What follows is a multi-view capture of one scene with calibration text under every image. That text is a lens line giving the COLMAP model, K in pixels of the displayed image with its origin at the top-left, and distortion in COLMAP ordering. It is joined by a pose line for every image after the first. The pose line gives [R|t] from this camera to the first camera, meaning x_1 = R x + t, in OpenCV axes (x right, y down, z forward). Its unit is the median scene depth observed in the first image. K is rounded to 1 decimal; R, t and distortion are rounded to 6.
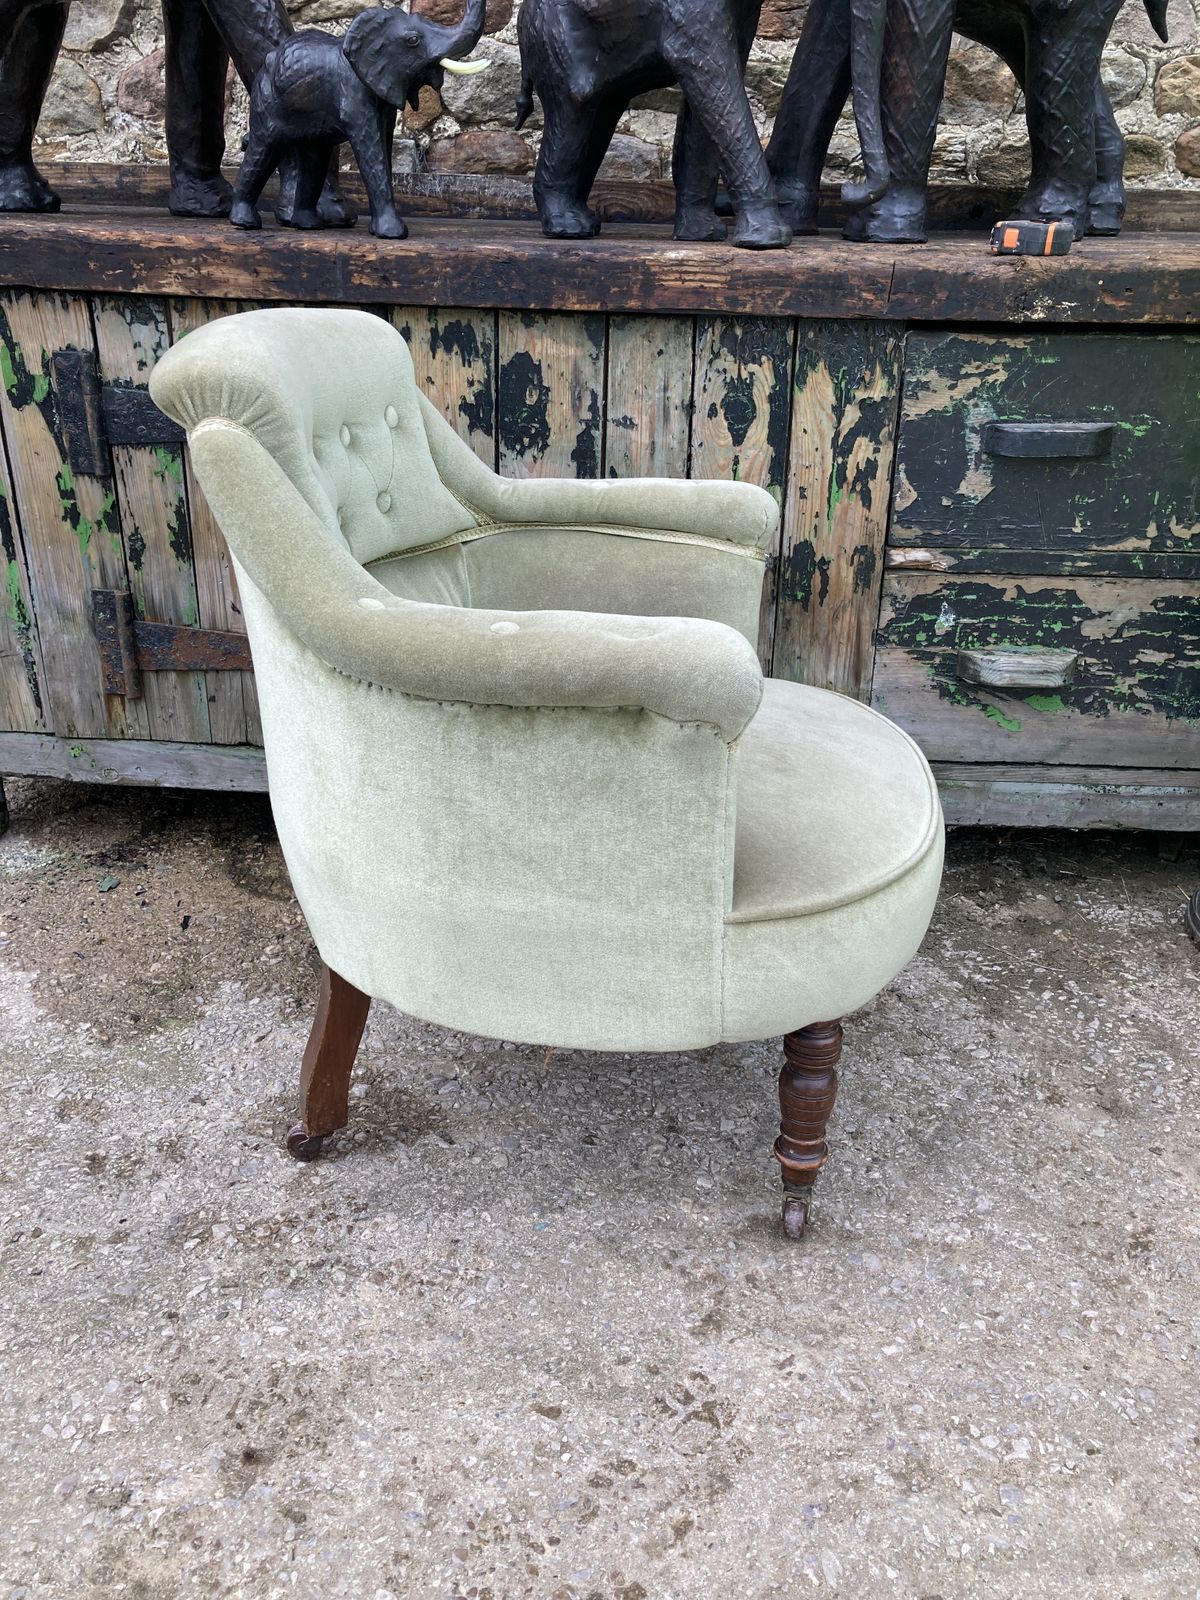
lens RADIAL K [[1269.1, 0, 599.1], [0, 1269.1, 812.5], [0, 0, 1]] dist [-0.002279, 0.020698]
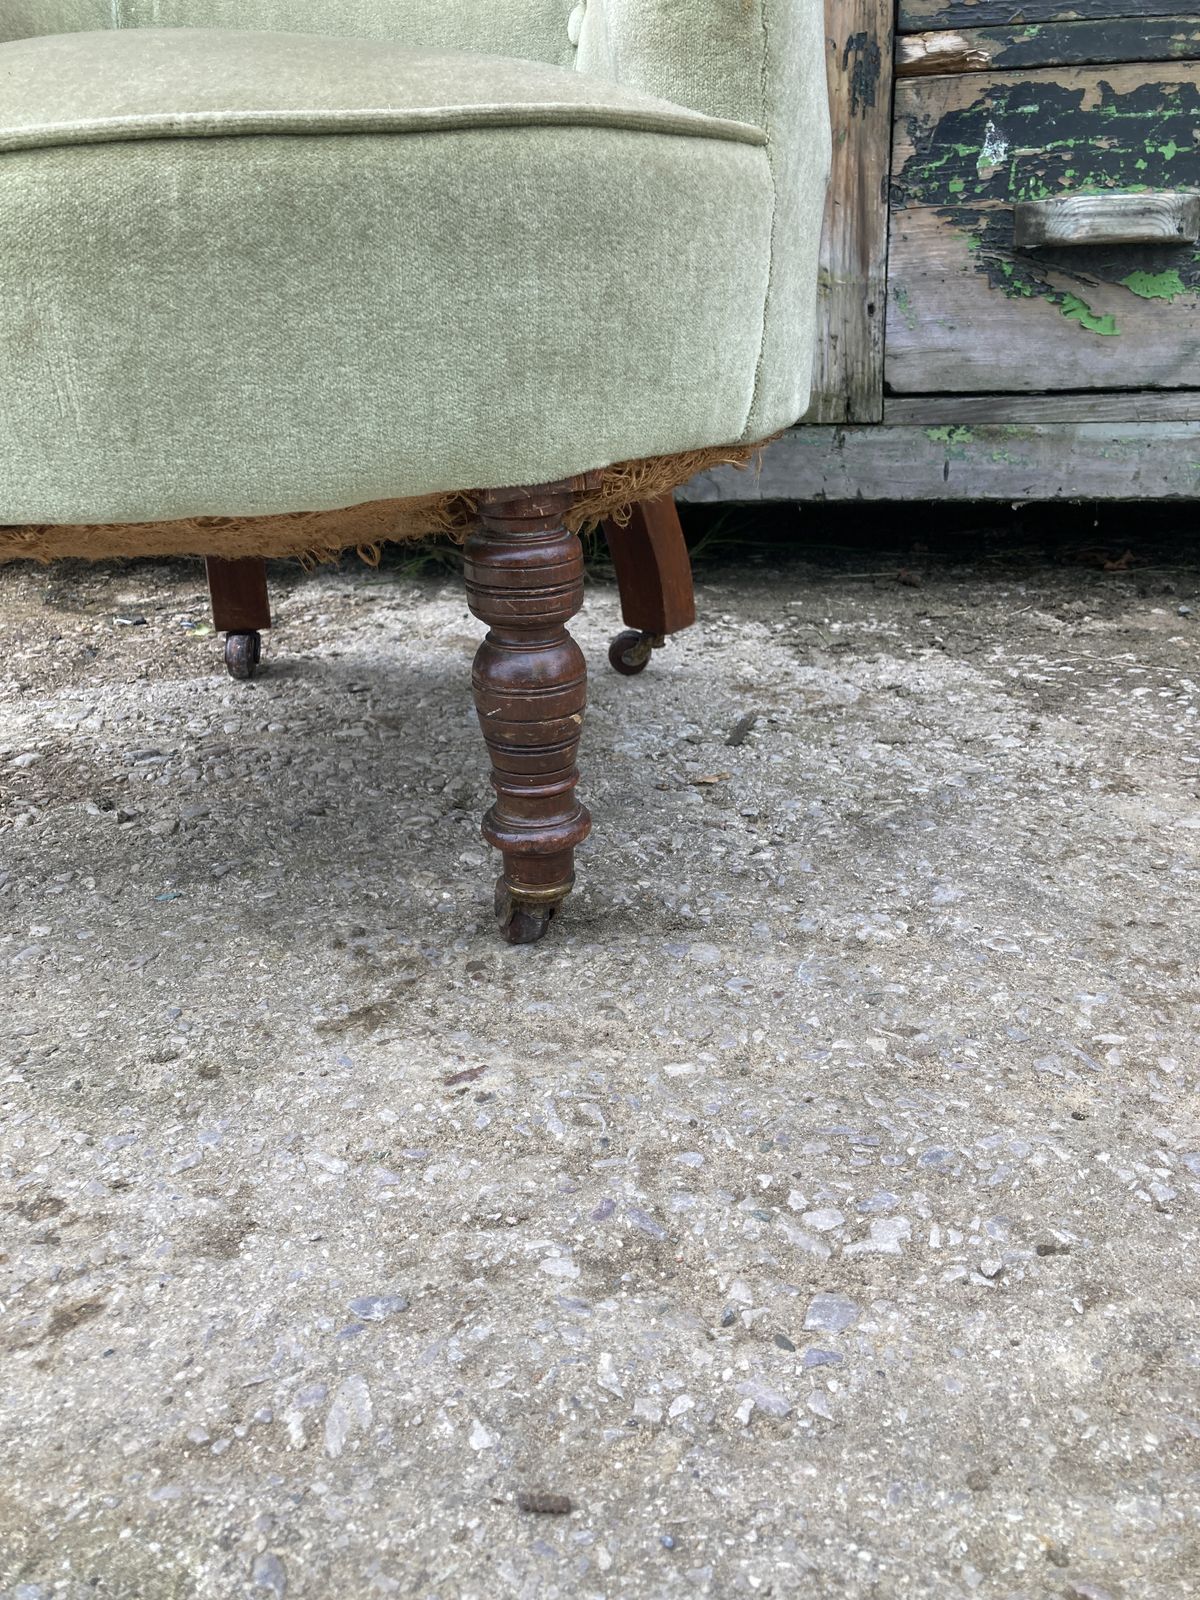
lens RADIAL K [[1269.1, 0, 631.3], [0, 1269.1, 820.5], [0, 0, 1]] dist [-0.002279, 0.020698]
pose [[0.988613, 0.016297, -0.149597, 0.214261], [-0.024128, 0.998424, -0.050679, 0.264314], [0.148535, 0.053711, 0.987447, 0.372770]]
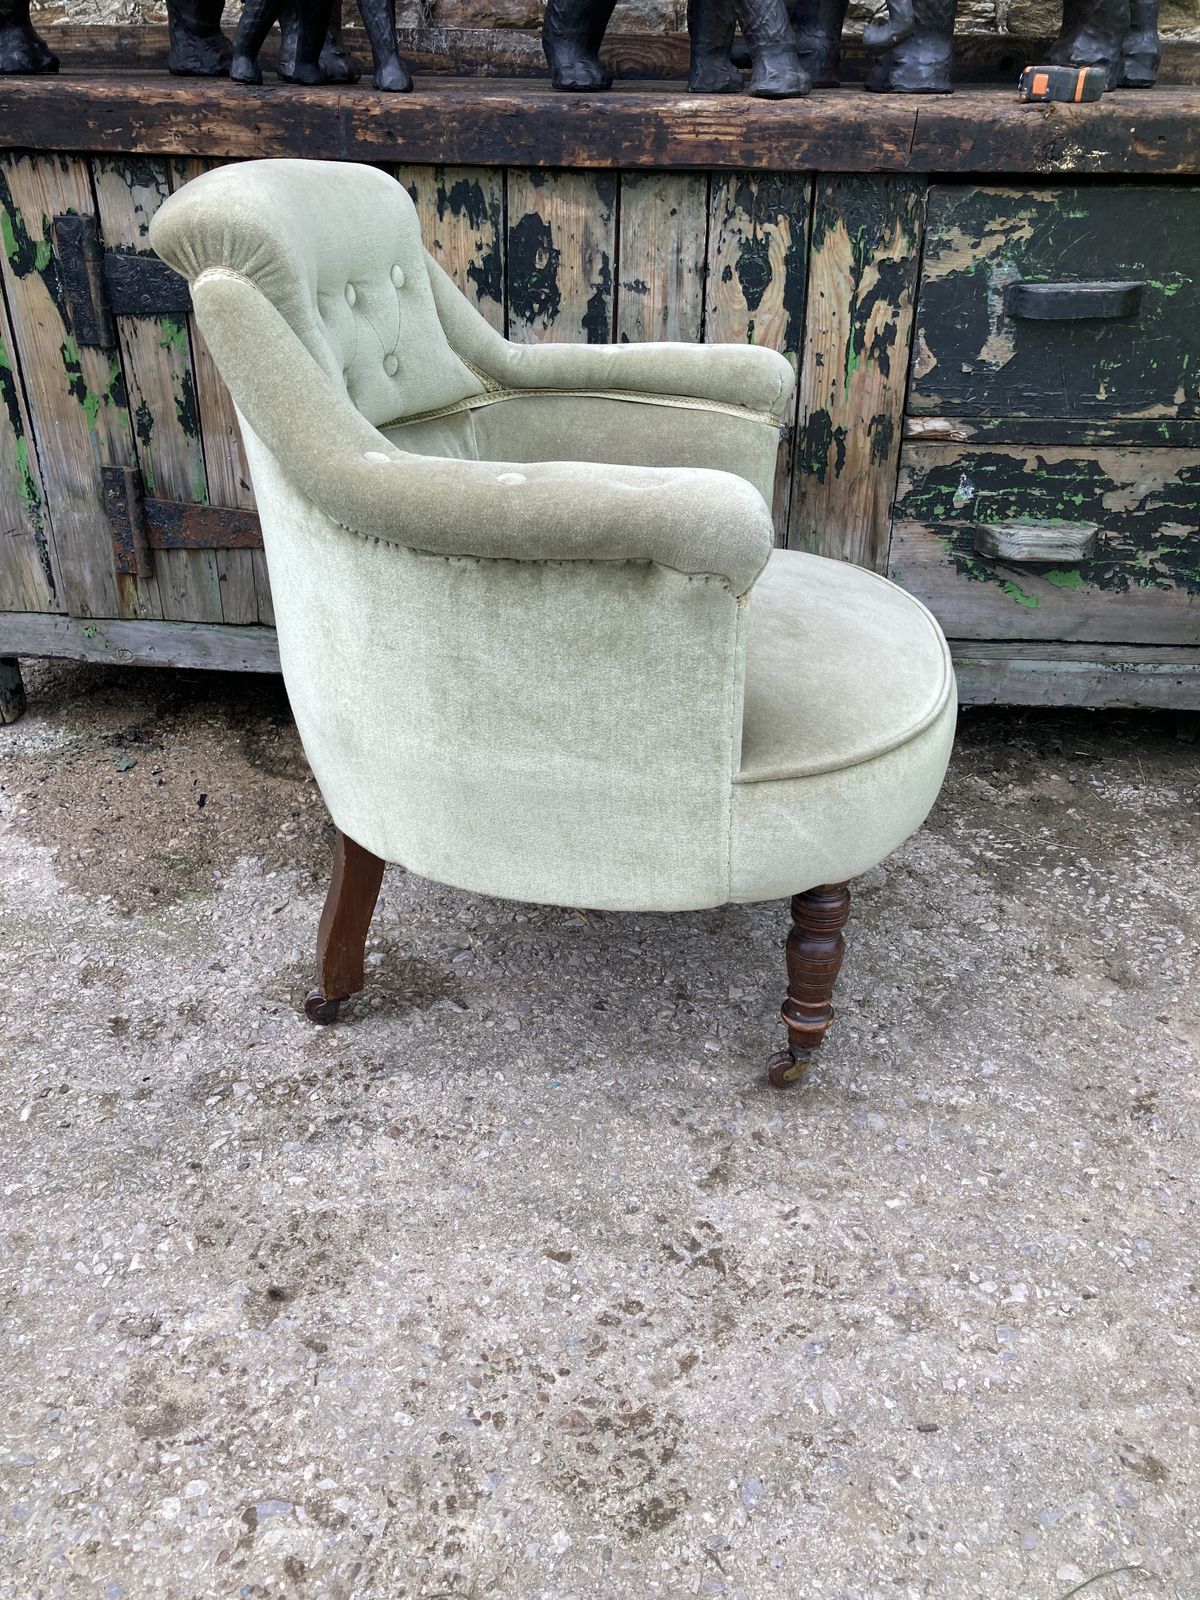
lens RADIAL K [[1269.1, 0, 586.7], [0, 1269.1, 809.4], [0, 0, 1]] dist [-0.002279, 0.020698]
pose [[0.999753, 0.000676, -0.022197, 0.003721], [0.000890, 0.997515, 0.070454, 0.026135], [0.022189, -0.070456, 0.997268, -0.002672]]
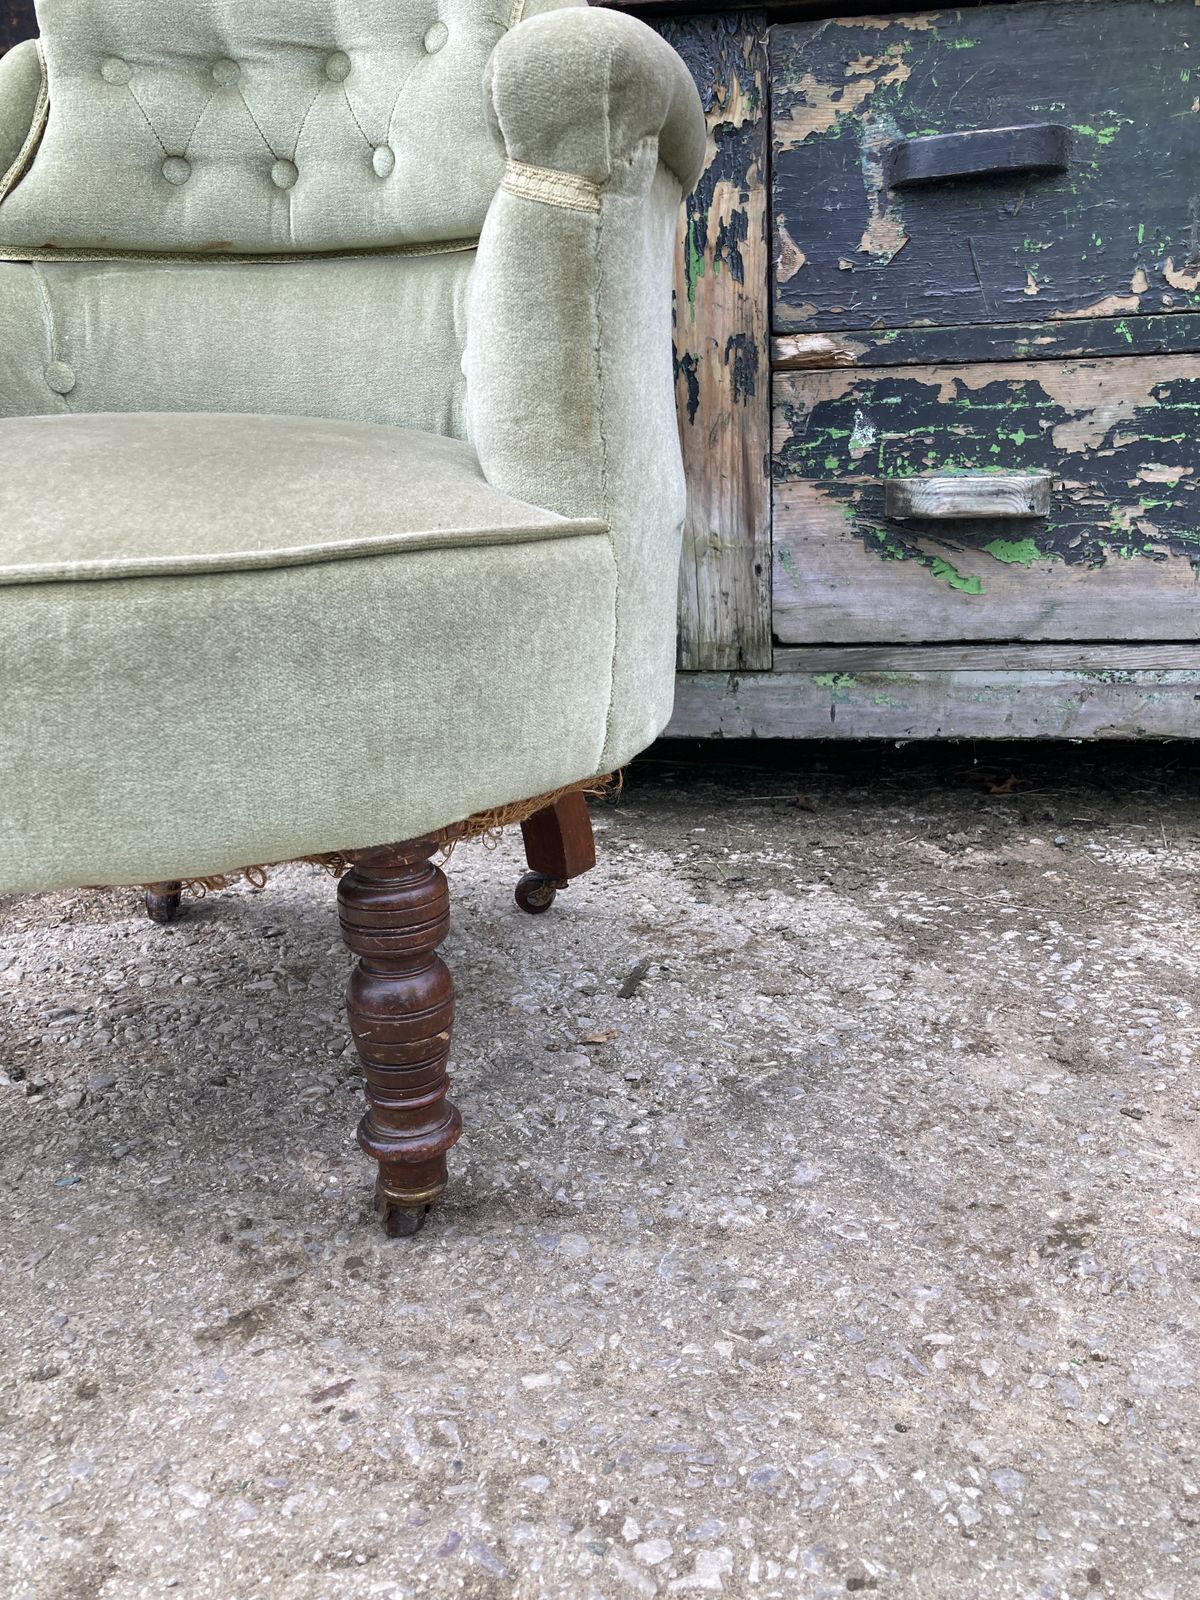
lens RADIAL K [[1269.1, 0, 626.3], [0, 1269.1, 831.5], [0, 0, 1]] dist [-0.002279, 0.020698]
pose [[0.992593, -0.008457, -0.121197, 0.251842], [-0.009880, 0.988651, -0.149905, 0.206932], [0.121089, 0.149992, 0.981244, 0.335639]]
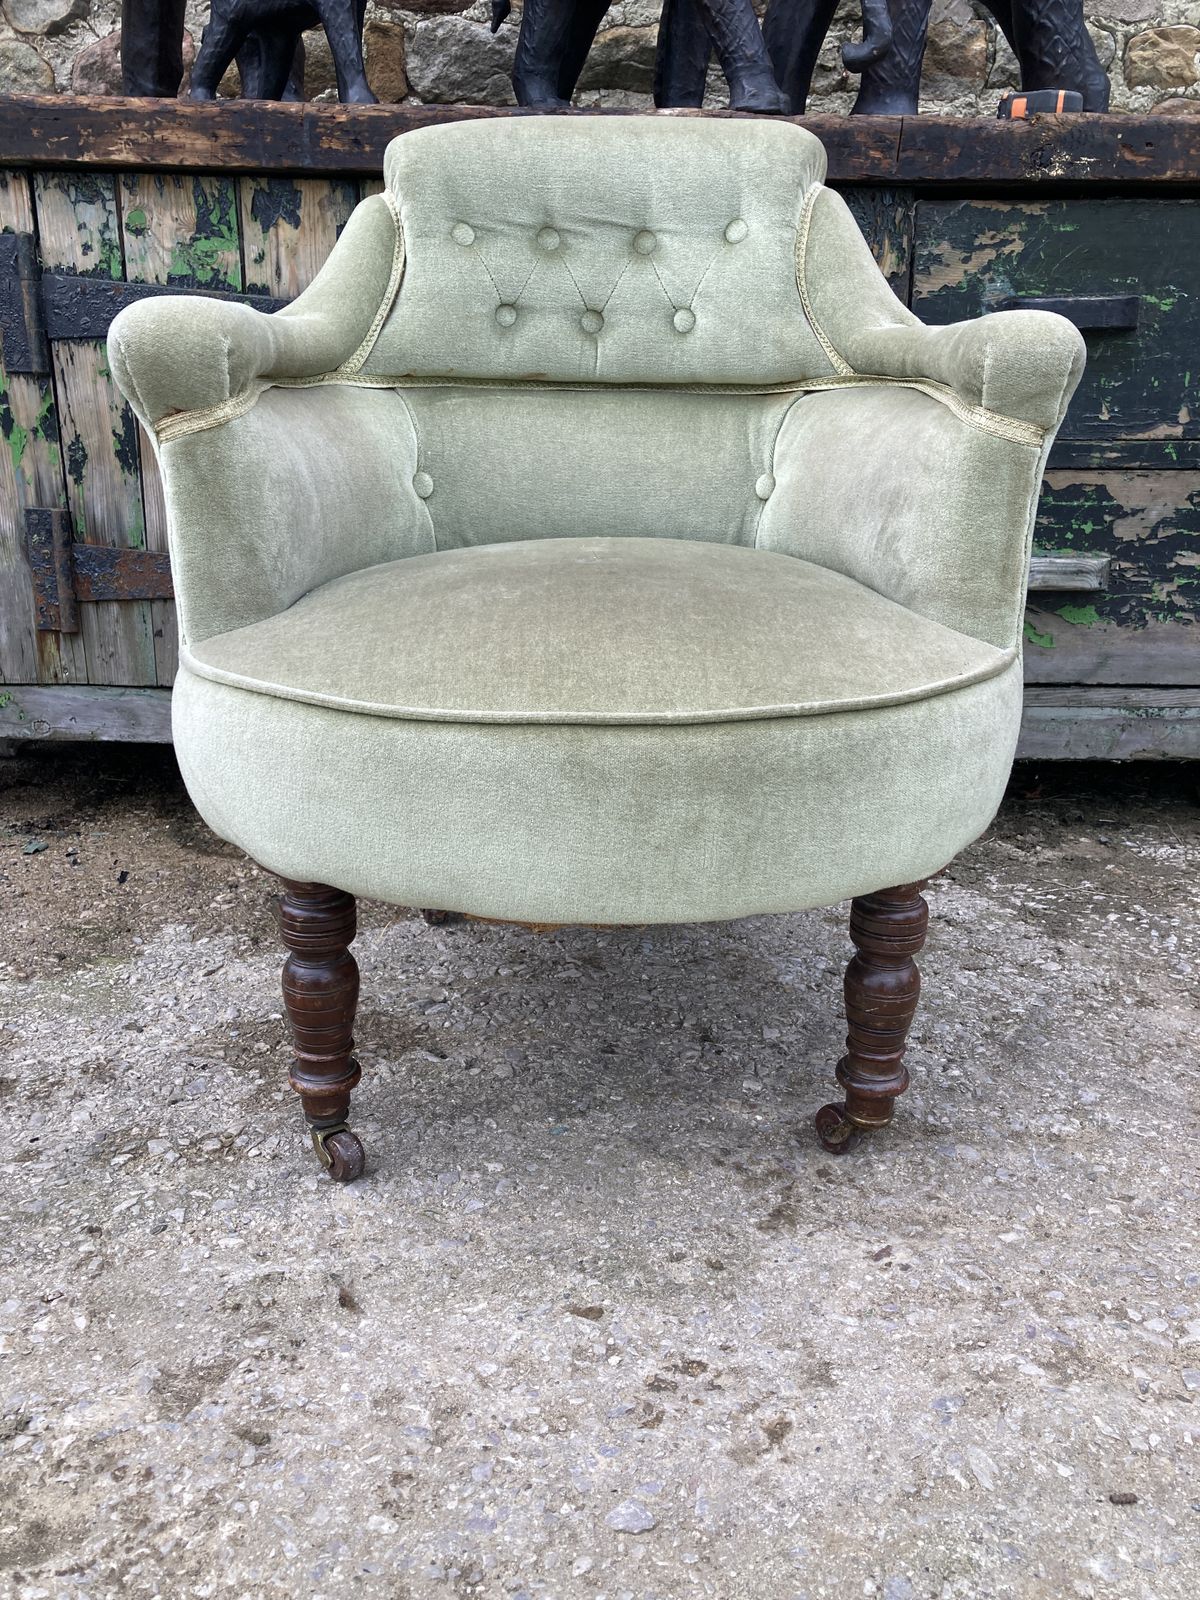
lens RADIAL K [[1269.1, 0, 602.0], [0, 1269.1, 821.6], [0, 0, 1]] dist [-0.002279, 0.020698]
pose [[0.998856, -0.021747, 0.042594, -0.040554], [0.027138, 0.991093, -0.130374, 0.197690], [-0.039379, 0.131381, 0.990550, 0.141660]]
